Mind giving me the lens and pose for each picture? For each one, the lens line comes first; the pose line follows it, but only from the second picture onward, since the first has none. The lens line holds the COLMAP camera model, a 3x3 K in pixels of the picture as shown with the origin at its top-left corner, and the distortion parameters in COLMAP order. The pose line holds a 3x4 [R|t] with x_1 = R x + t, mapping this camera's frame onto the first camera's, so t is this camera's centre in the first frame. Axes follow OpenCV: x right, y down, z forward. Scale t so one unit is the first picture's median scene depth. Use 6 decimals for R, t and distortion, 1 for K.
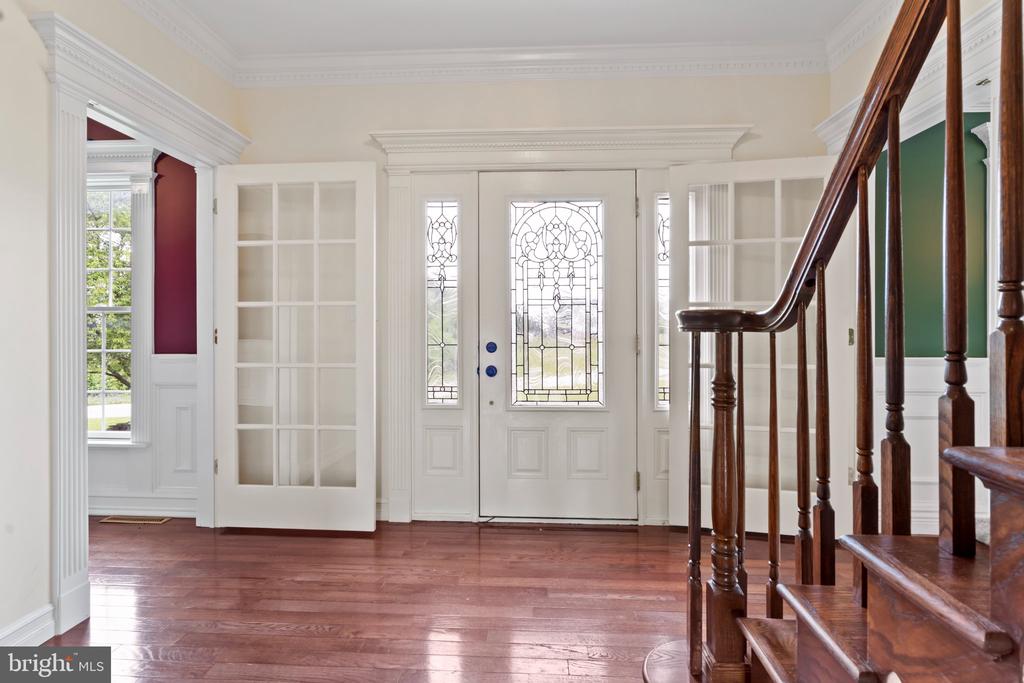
lens RADIAL K [[530.2, 0, 498.1], [0, 530.2, 332.7], [0, 0, 1]] dist [0.000377, 0.000121]
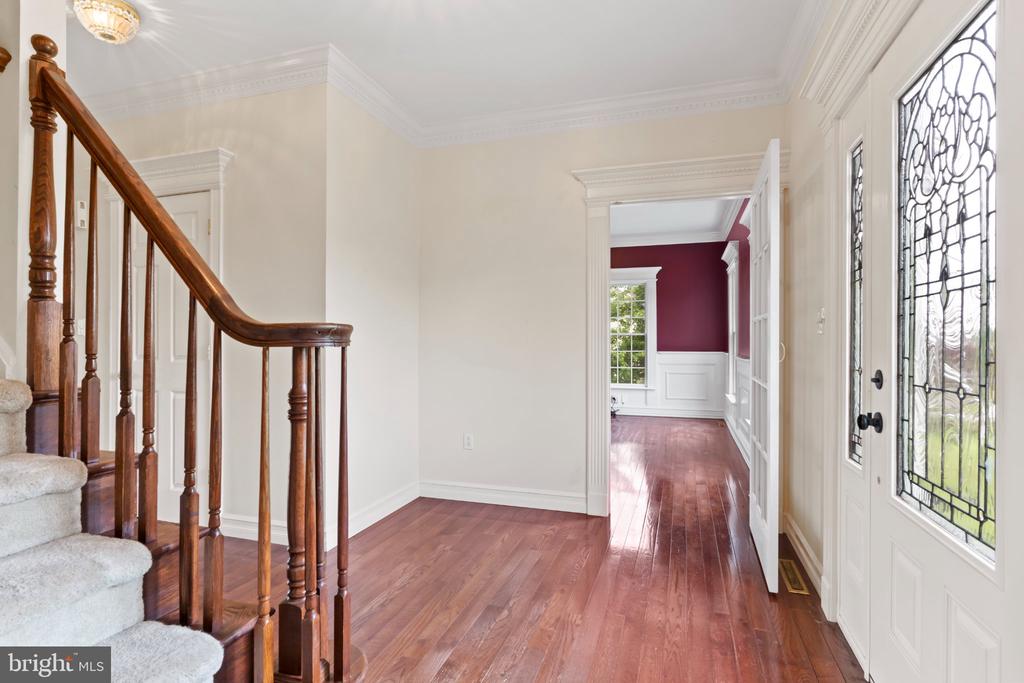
lens RADIAL K [[523.7, 0, 500.3], [0, 523.7, 337.5], [0, 0, 1]] dist [-0.001872, -0.000268]
pose [[-0.255862, -0.002948, -0.966709, 0.716348], [-0.008843, 0.999961, -0.000709, -0.013922], [0.966673, 0.008367, -0.255878, 0.886440]]
